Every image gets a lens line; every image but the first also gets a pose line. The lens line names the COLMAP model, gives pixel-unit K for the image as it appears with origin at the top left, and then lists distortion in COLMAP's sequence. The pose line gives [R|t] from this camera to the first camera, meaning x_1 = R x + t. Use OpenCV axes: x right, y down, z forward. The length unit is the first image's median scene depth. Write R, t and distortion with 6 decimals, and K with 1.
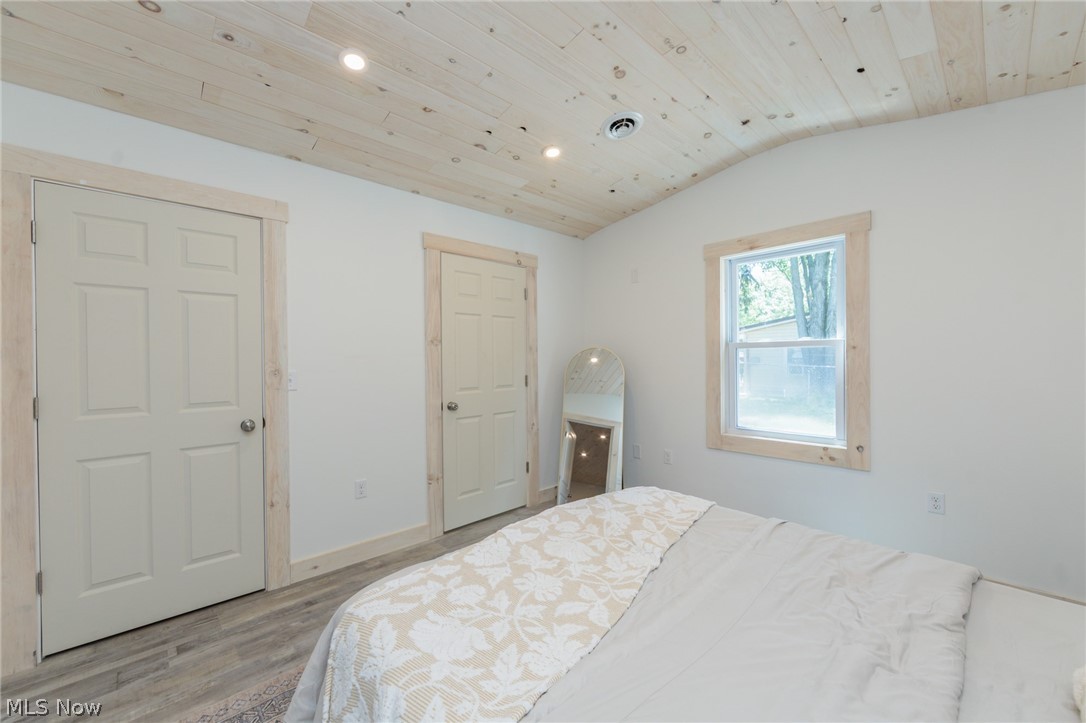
lens RADIAL K [[428.7, 0, 540.3], [0, 428.7, 359.7], [0, 0, 1]] dist [-0.002488, 0.000426]
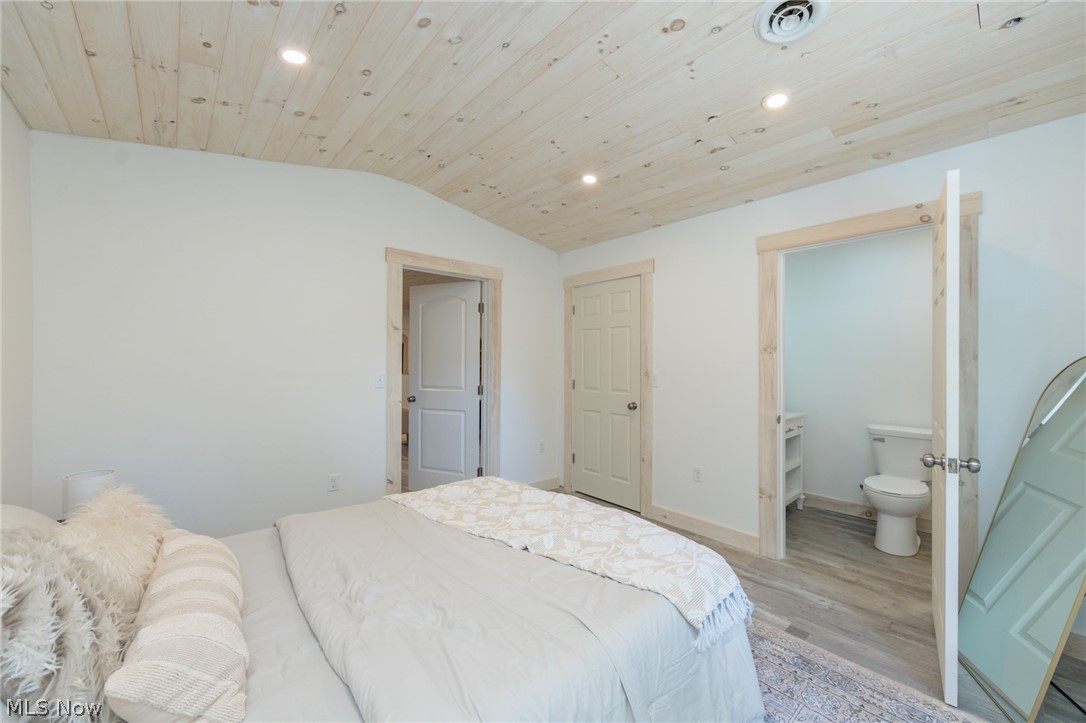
lens RADIAL K [[428.7, 0, 550.5], [0, 428.7, 360.6], [0, 0, 1]] dist [-0.002488, 0.000426]
pose [[-0.023687, 0.012084, -0.999646, 0.965686], [-0.004269, 0.999917, 0.012188, -0.037012], [0.999710, 0.004556, -0.023633, 0.745272]]
